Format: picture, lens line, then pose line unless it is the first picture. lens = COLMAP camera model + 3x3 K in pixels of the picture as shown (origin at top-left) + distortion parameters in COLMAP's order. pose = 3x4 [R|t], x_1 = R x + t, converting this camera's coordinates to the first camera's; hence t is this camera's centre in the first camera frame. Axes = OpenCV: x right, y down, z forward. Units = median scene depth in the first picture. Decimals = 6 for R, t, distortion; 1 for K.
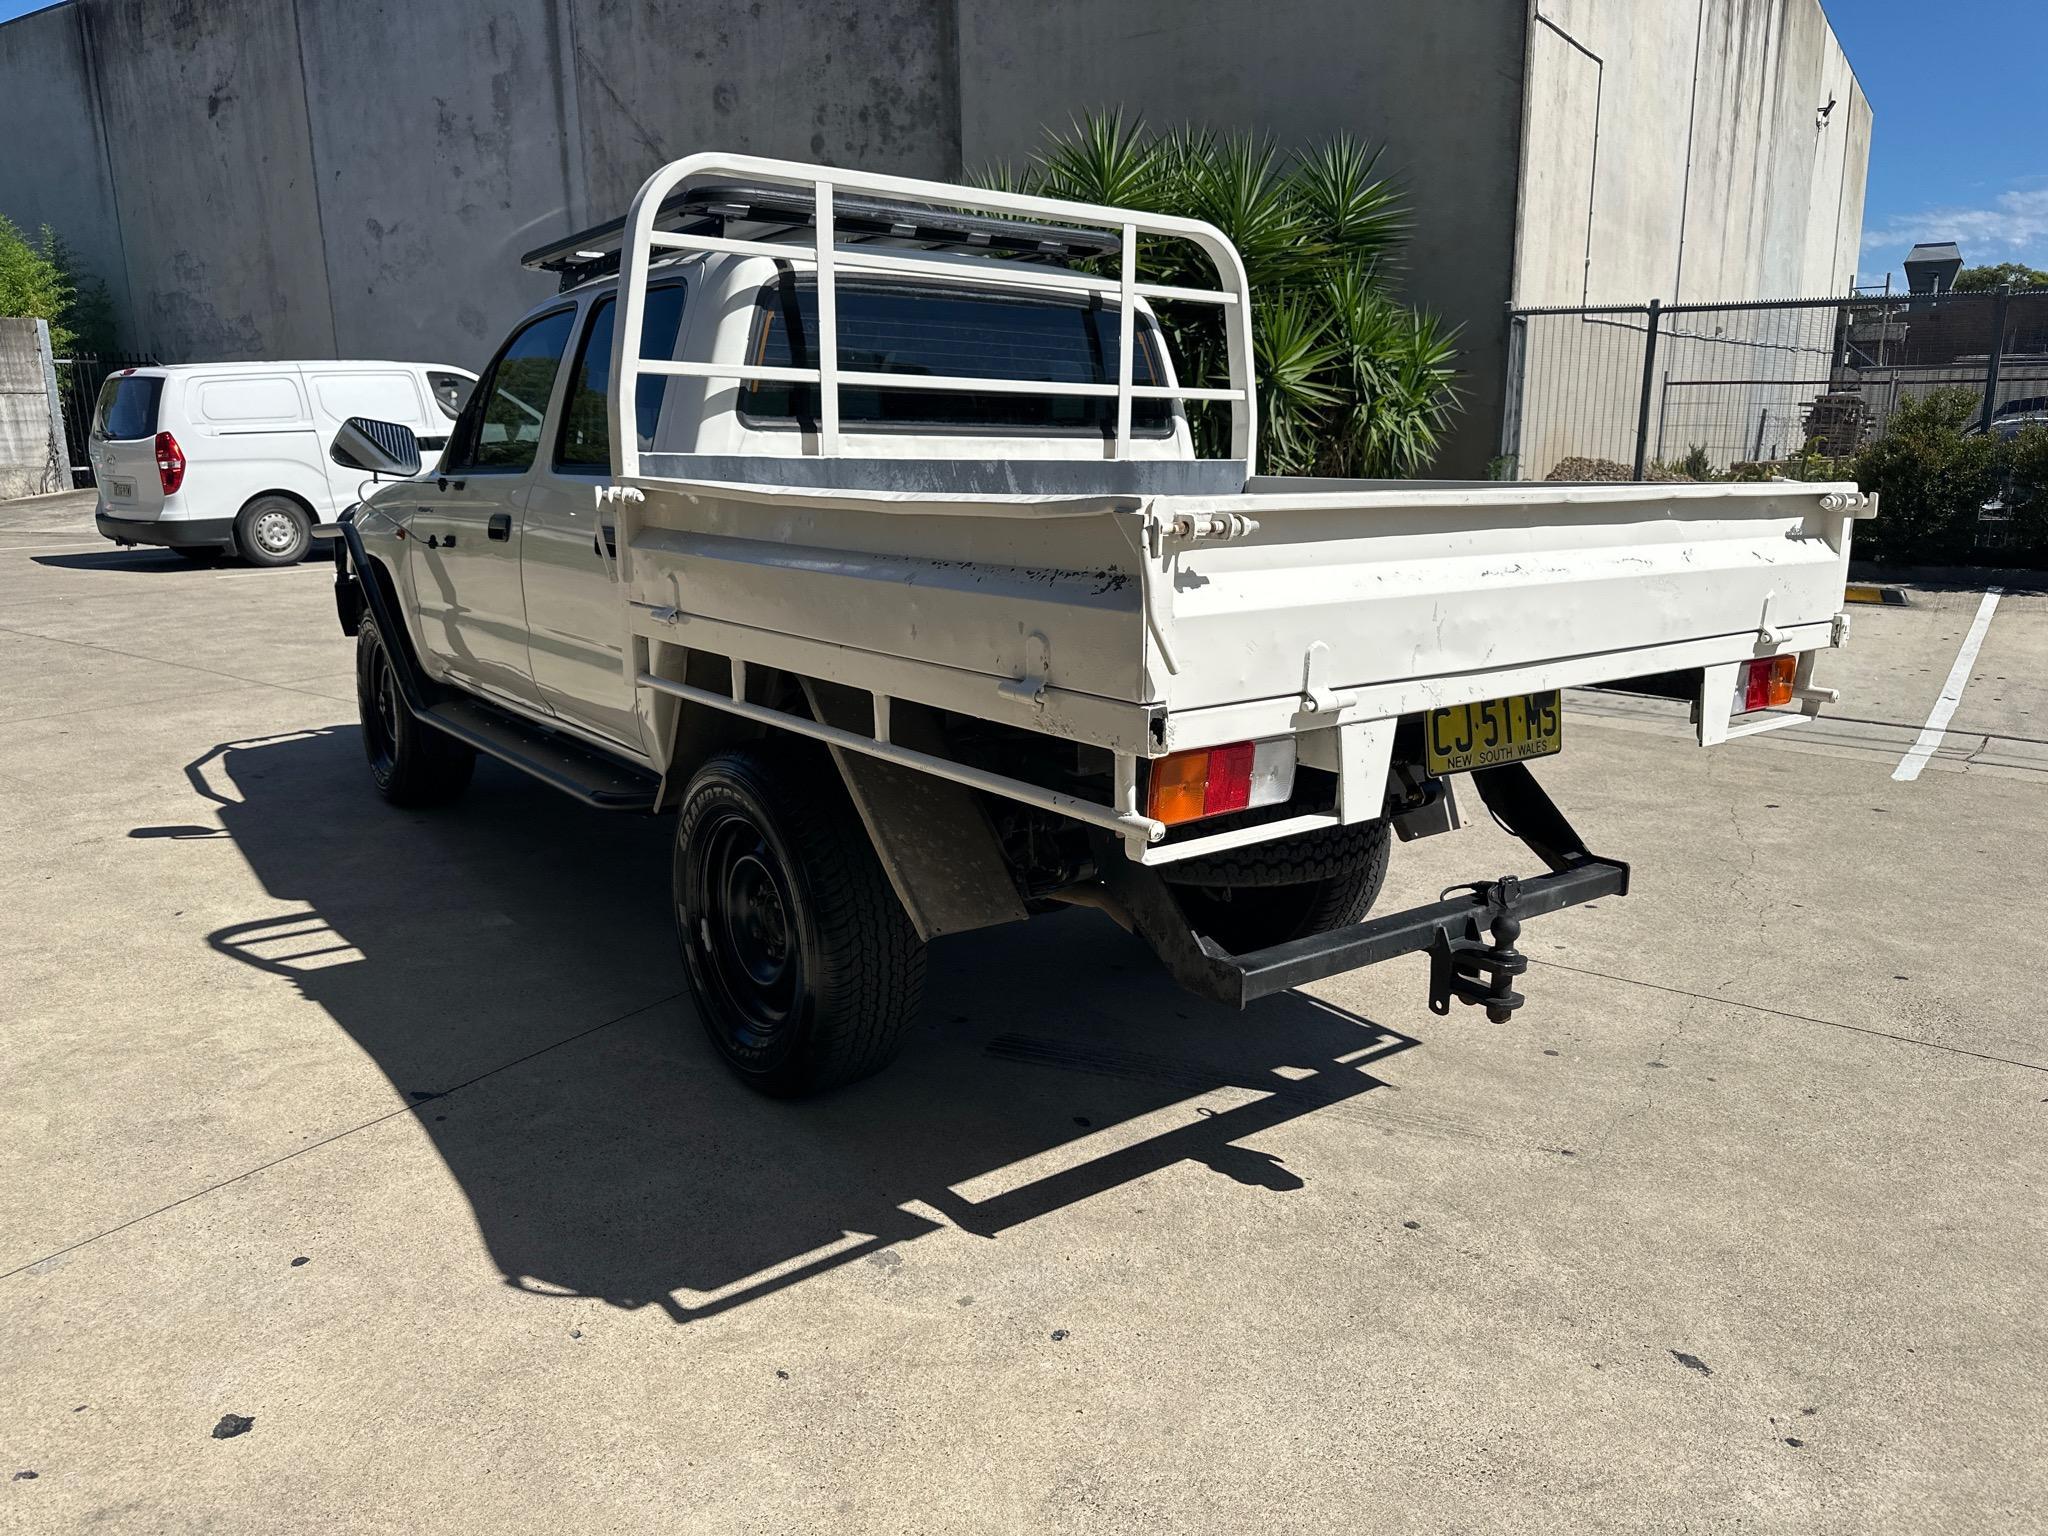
lens RADIAL K [[1447.2, 0, 1024.0], [0, 1447.2, 768.0], [0, 0, 1]] dist [0.028001, -0.036467]
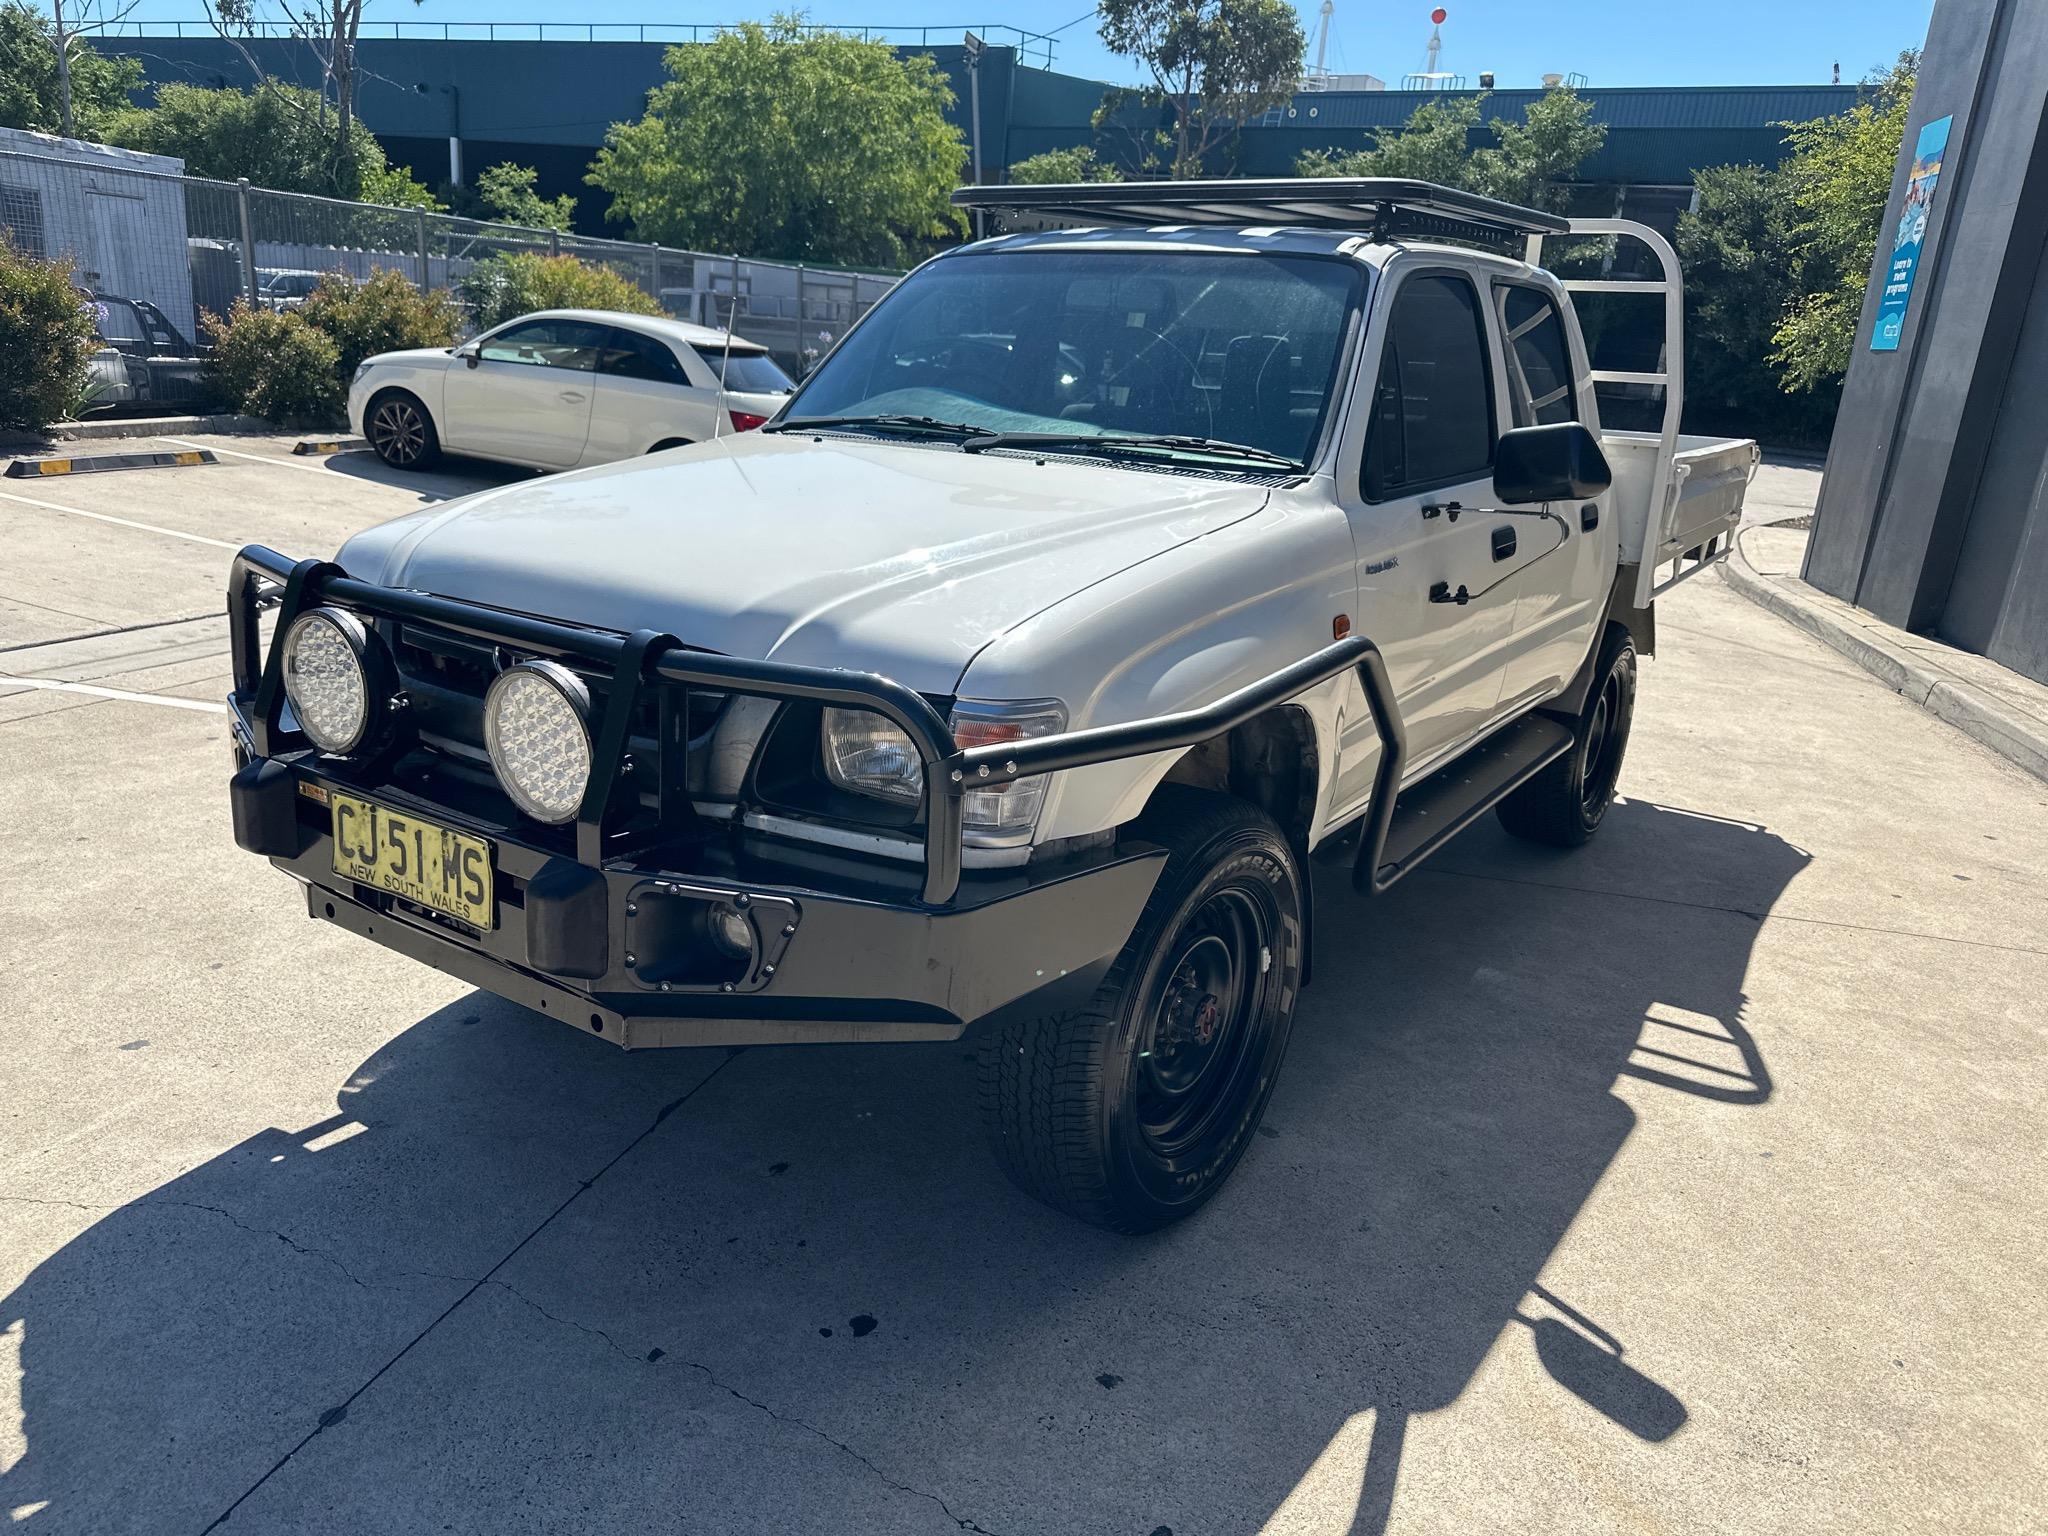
lens RADIAL K [[1453.9, 0, 1035.6], [0, 1453.9, 789.6], [0, 0, 1]] dist [0.012931, -0.017236]
pose [[-0.331680, -0.301268, 0.893995, -1.193374], [0.147341, 0.919466, 0.364516, -0.424387], [-0.931815, 0.252625, -0.260579, 1.683066]]
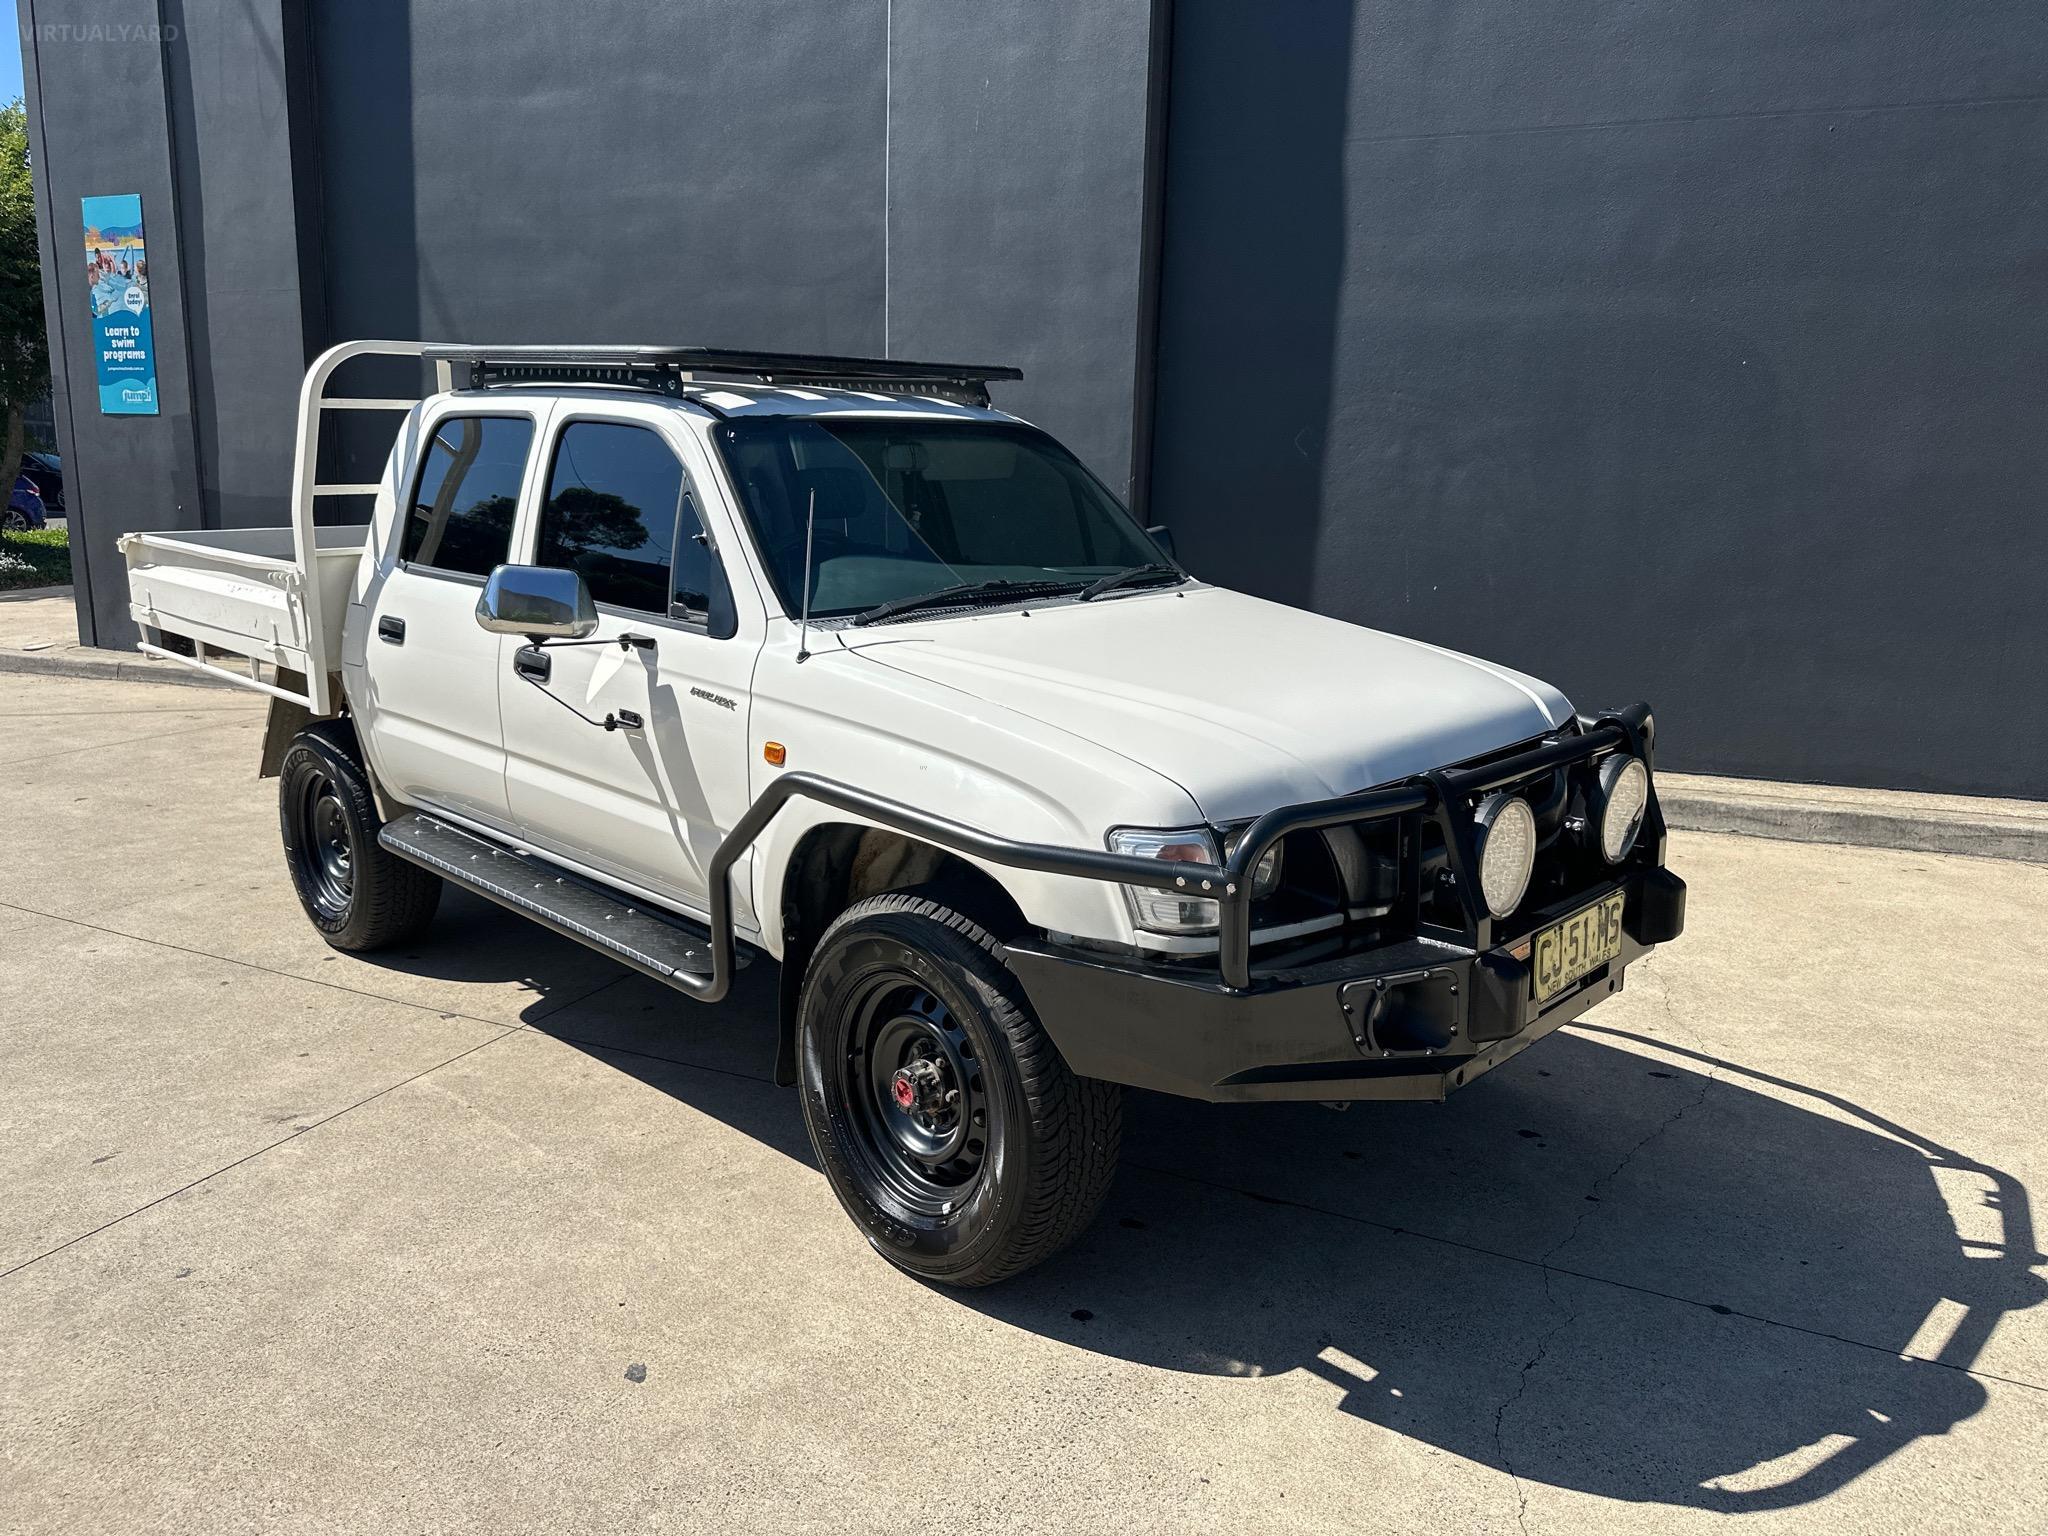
lens RADIAL K [[1455.9, 0, 1013.6], [0, 1455.9, 748.0], [0, 0, 1]] dist [0.016498, -0.019655]
pose [[-0.987899, 0.013601, -0.154499, -0.210834], [-0.051336, 0.911321, 0.408482, -0.610237], [0.146354, 0.411471, -0.899596, 2.357004]]
